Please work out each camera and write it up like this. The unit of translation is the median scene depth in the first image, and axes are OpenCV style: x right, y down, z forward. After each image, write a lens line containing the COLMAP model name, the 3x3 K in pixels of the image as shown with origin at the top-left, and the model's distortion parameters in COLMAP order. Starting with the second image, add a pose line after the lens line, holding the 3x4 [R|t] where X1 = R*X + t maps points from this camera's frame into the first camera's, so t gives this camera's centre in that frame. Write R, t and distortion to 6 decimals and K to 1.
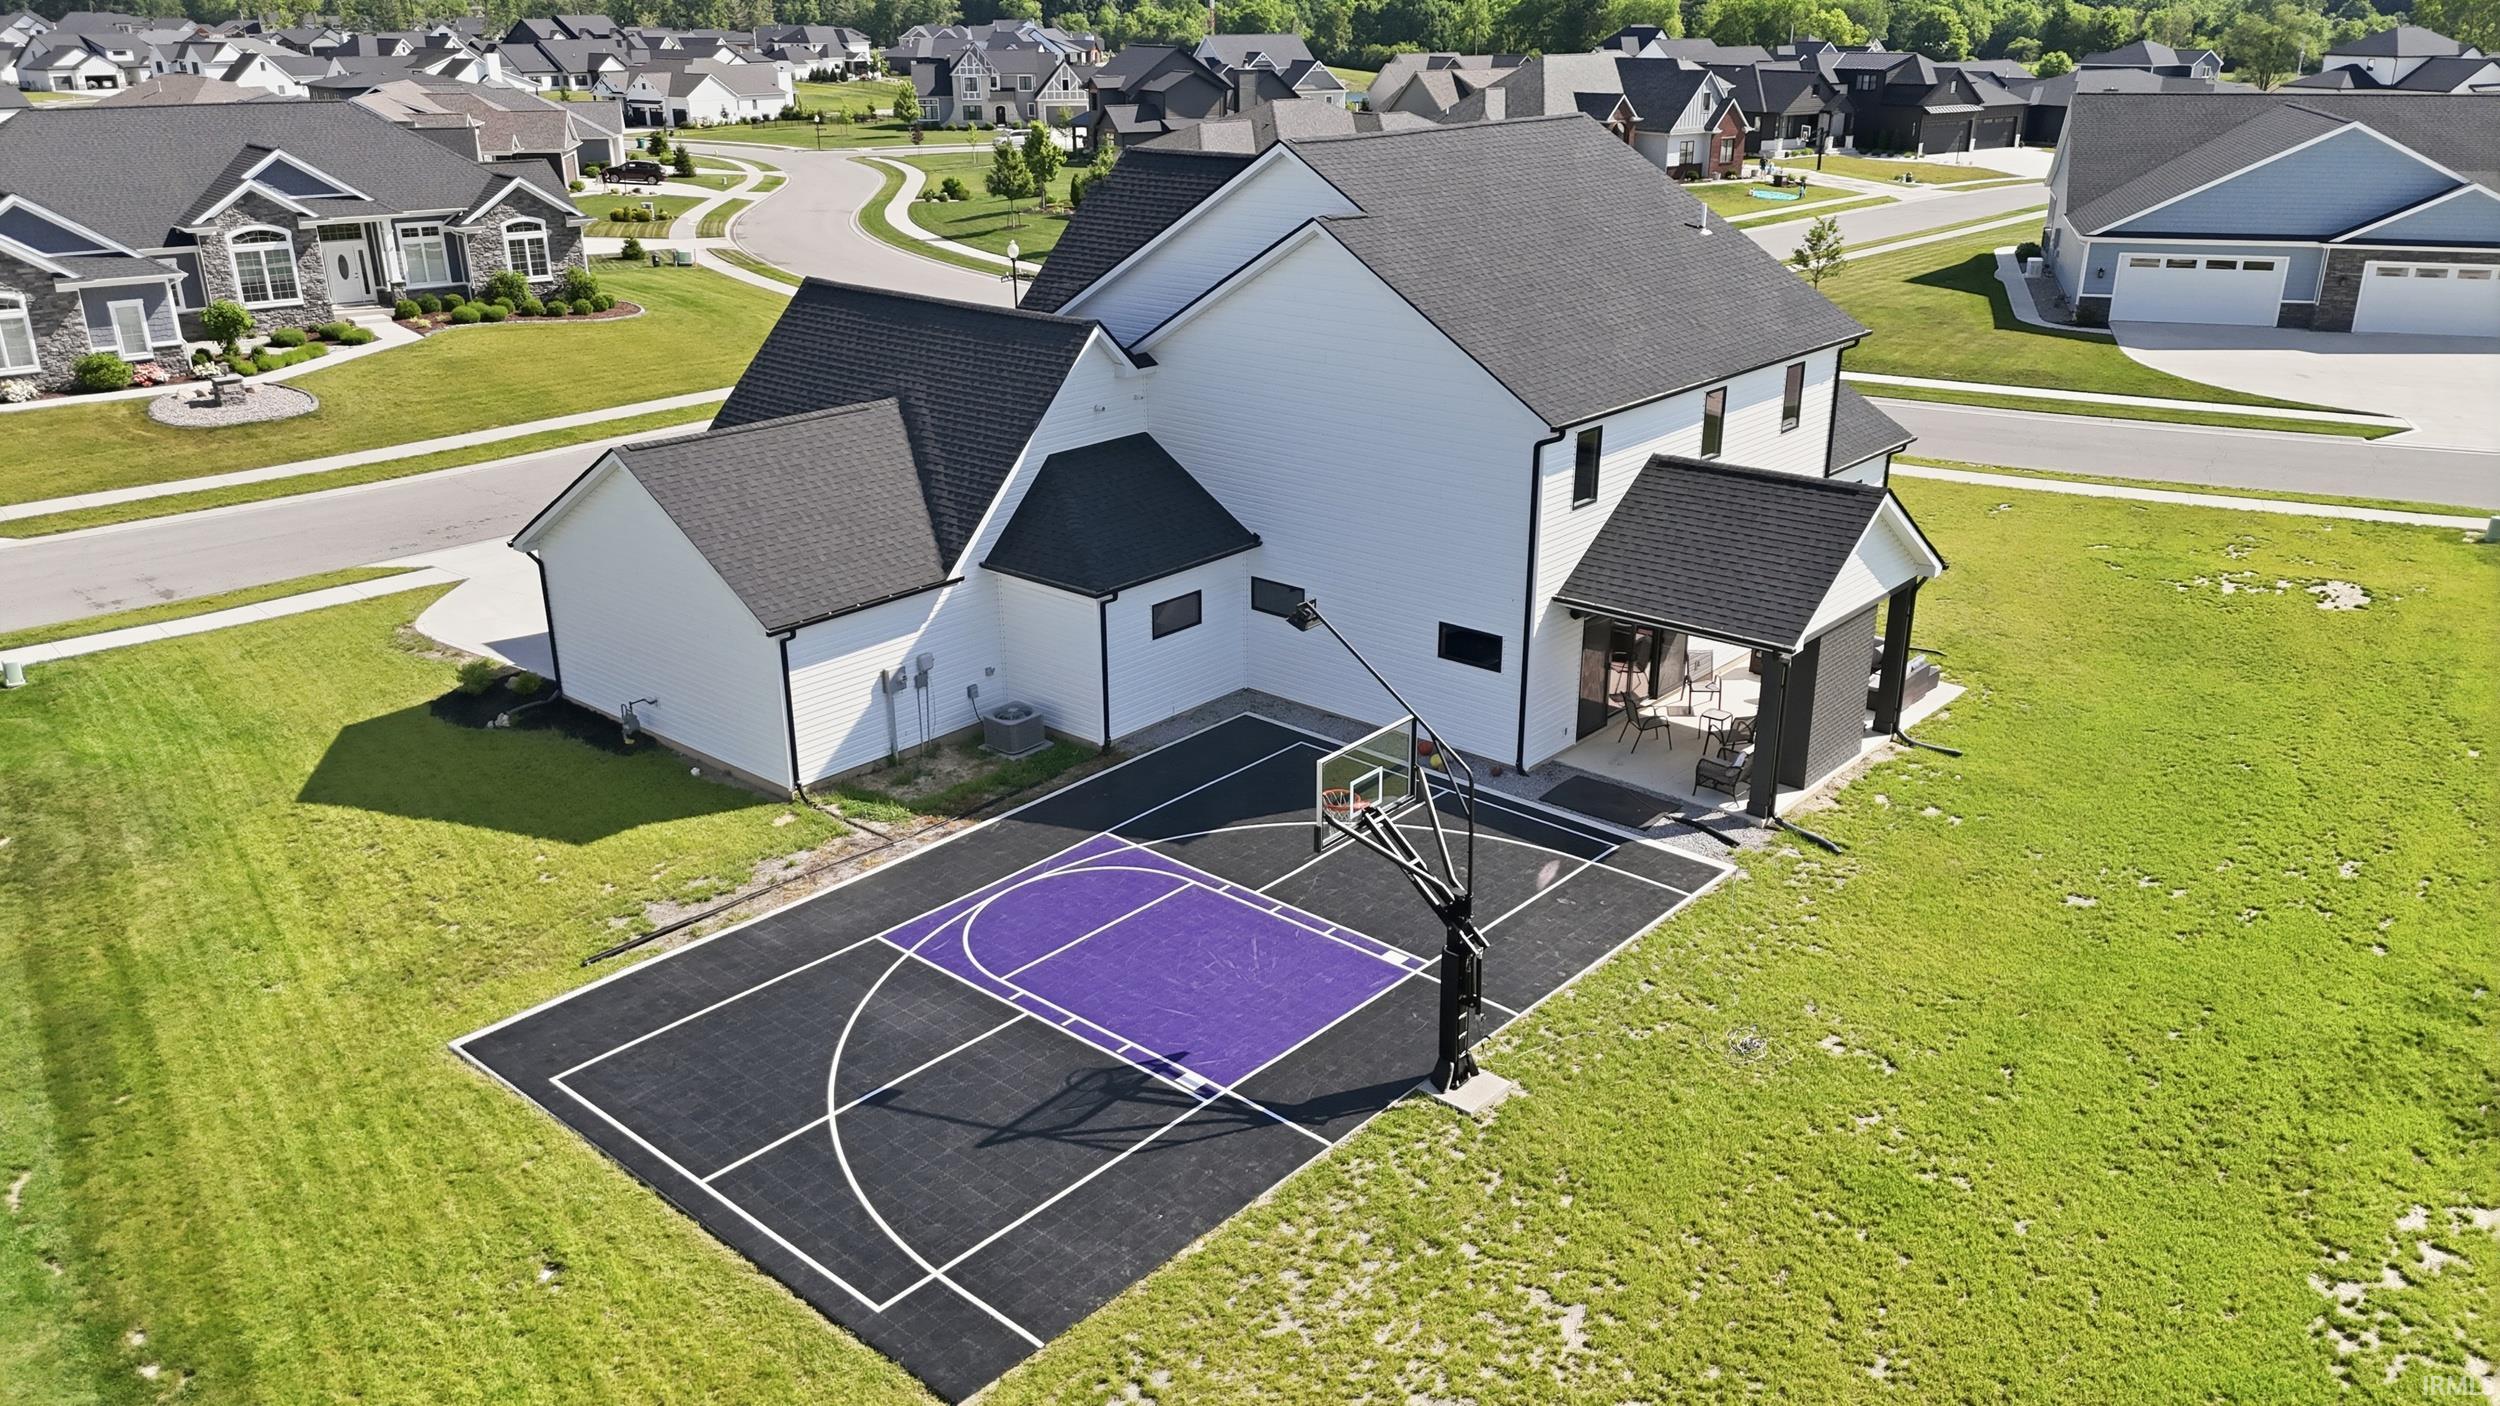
lens RADIAL K [[1841.6, 0, 1261.9], [0, 1841.6, 700.1], [0, 0, 1]] dist [0.094392, -0.099815]
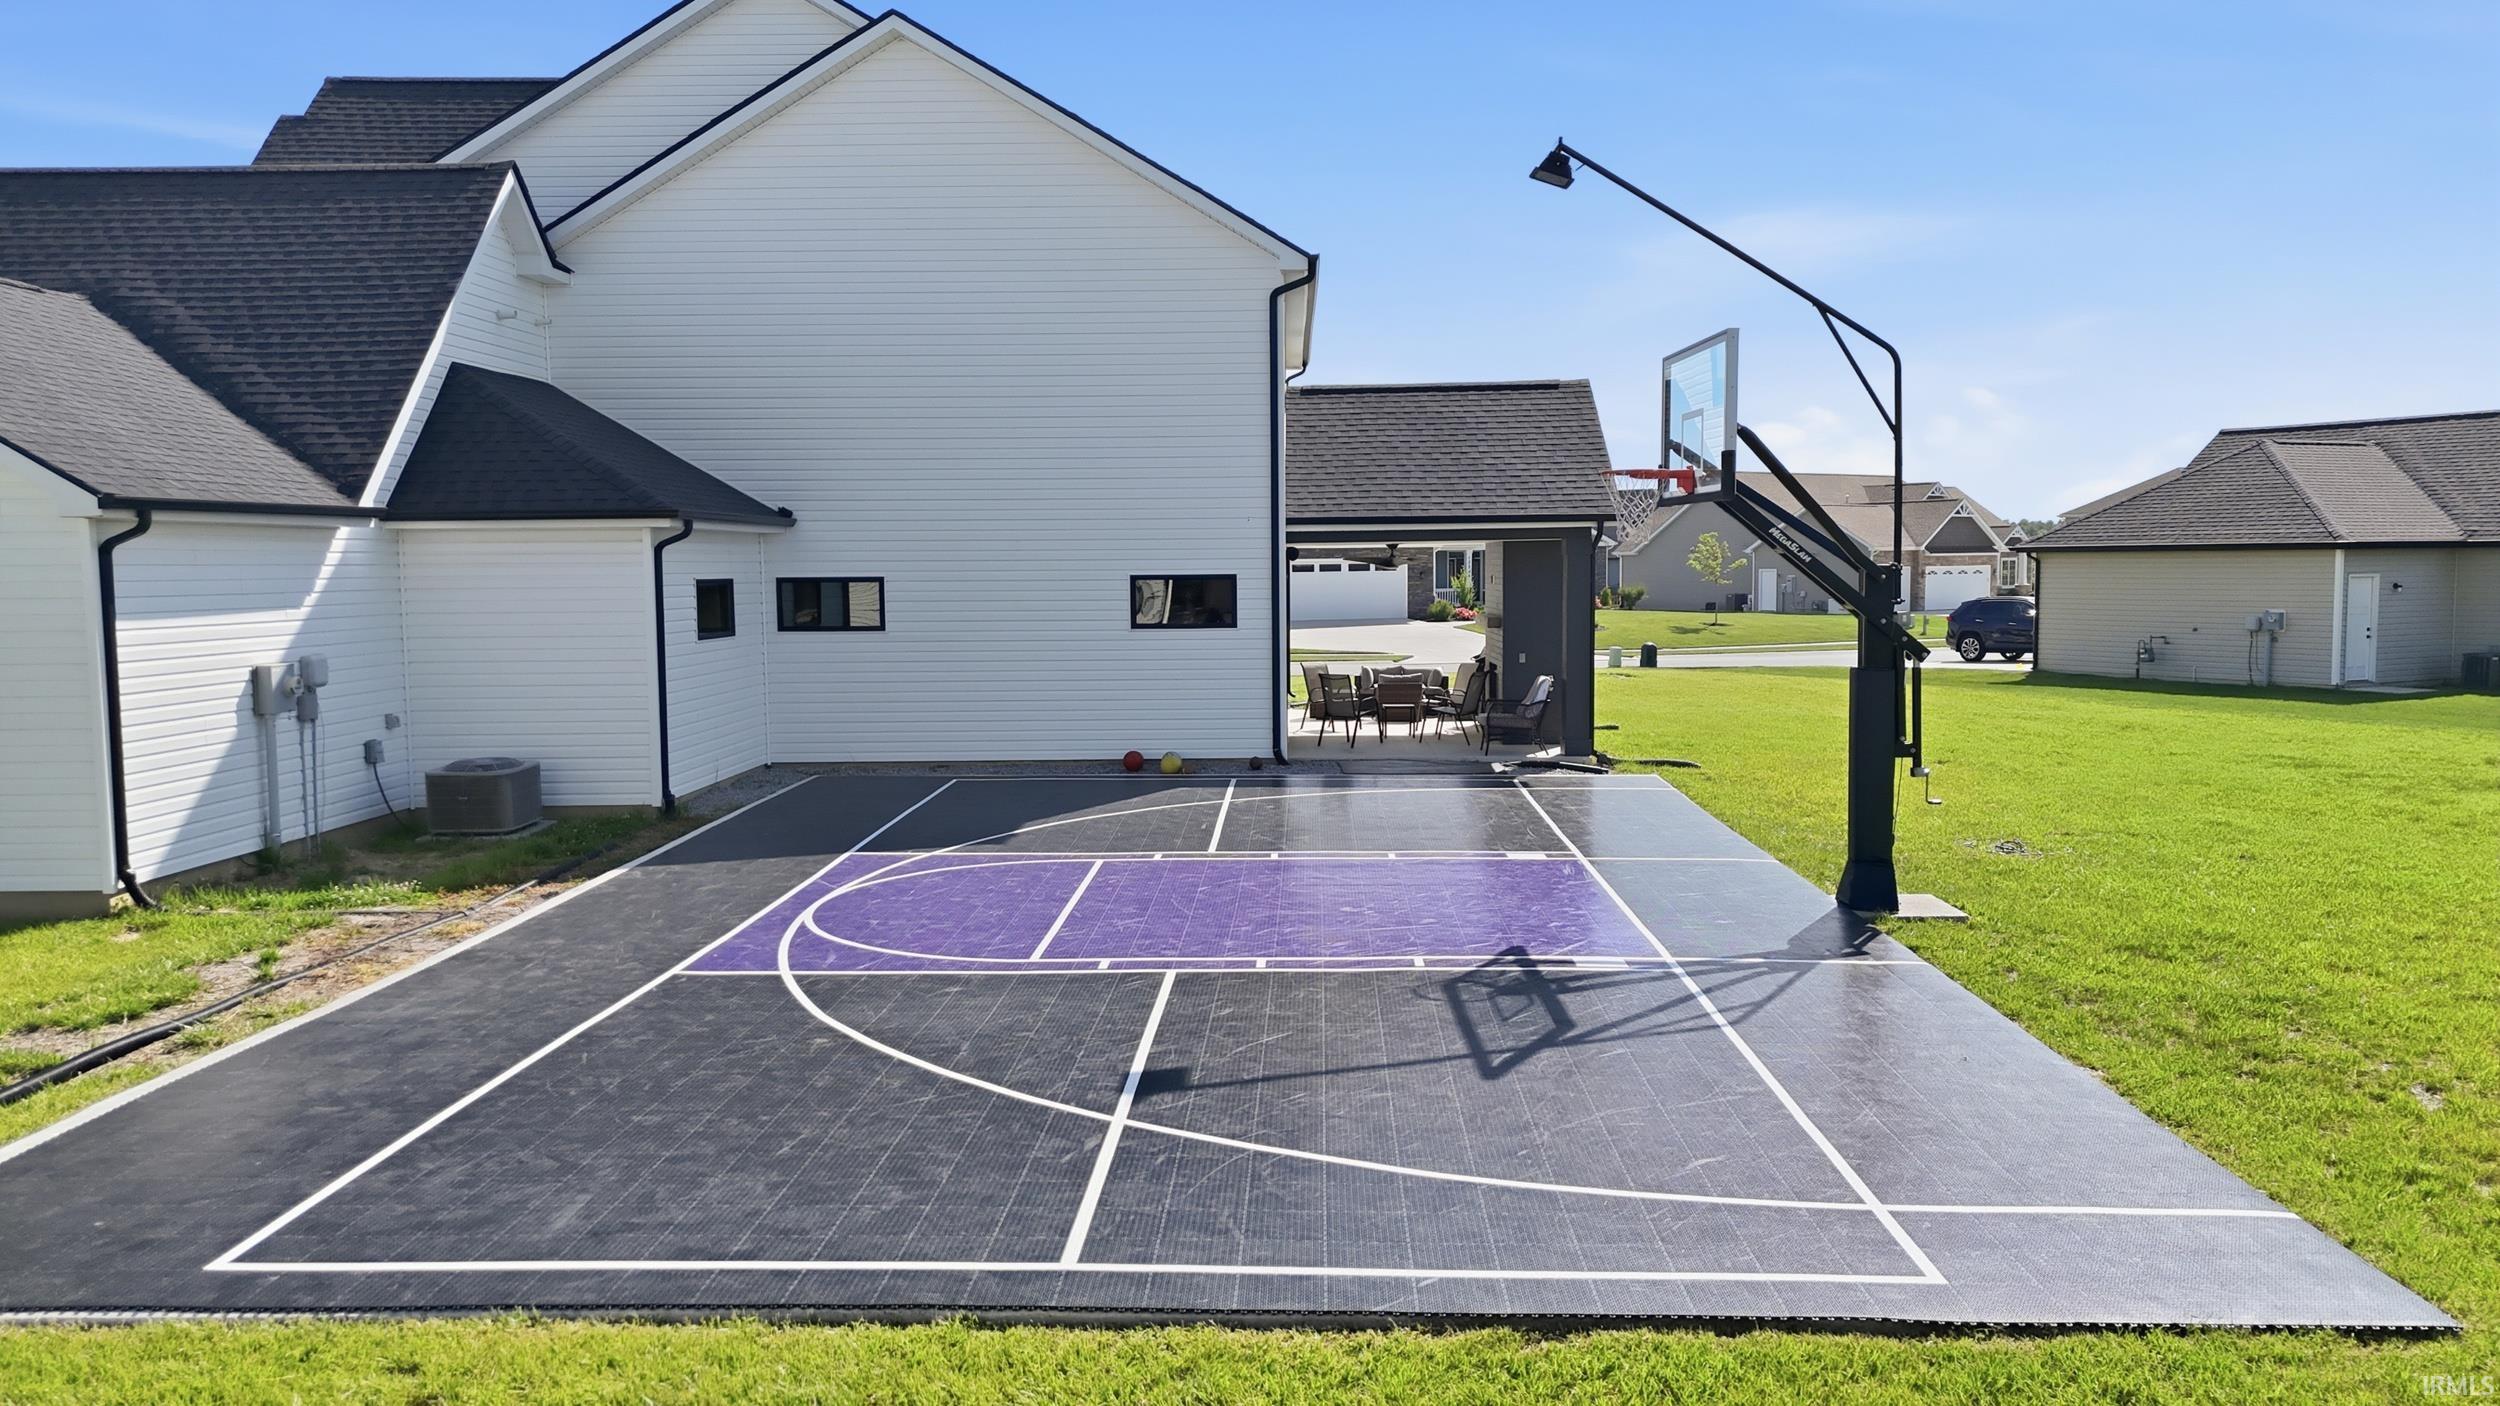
lens RADIAL K [[1856.5, 0, 1336.4], [0, 1856.5, 704.7], [0, 0, 1]] dist [-0.023982, -0.003038]
pose [[0.742732, -0.053519, 0.667447, -0.321070], [0.240218, 0.951743, -0.190999, 0.158805], [-0.625016, 0.302193, 0.719746, 0.462866]]
